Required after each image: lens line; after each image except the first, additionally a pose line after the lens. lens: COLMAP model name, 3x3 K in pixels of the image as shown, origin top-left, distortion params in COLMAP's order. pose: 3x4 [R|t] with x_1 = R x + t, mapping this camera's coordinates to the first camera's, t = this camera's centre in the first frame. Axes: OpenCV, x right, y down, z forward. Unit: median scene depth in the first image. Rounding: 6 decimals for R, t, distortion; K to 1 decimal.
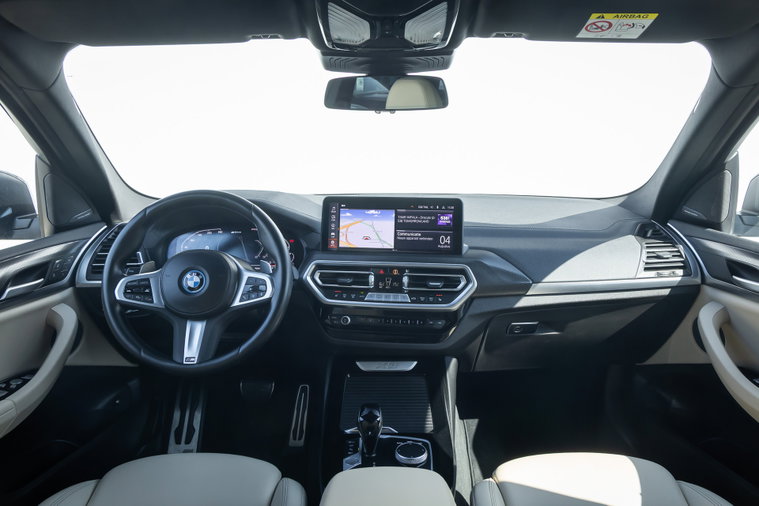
lens RADIAL K [[509.1, 0, 379.5], [0, 509.1, 253.0], [0, 0, 1]] dist [0.002050, 0.001046]
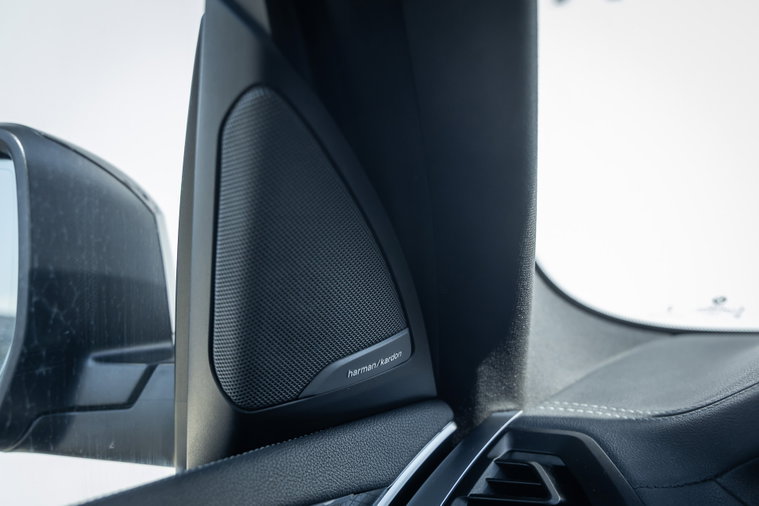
lens RADIAL K [[934.8, 0, 379.5], [0, 934.8, 253.0], [0, 0, 1]] dist [0.000224, -0.000133]
pose [[0.914661, 0.011187, -0.404067, -0.479283], [-0.106366, 0.971050, -0.213889, -0.042948], [0.389976, 0.238615, 0.889371, 0.745517]]
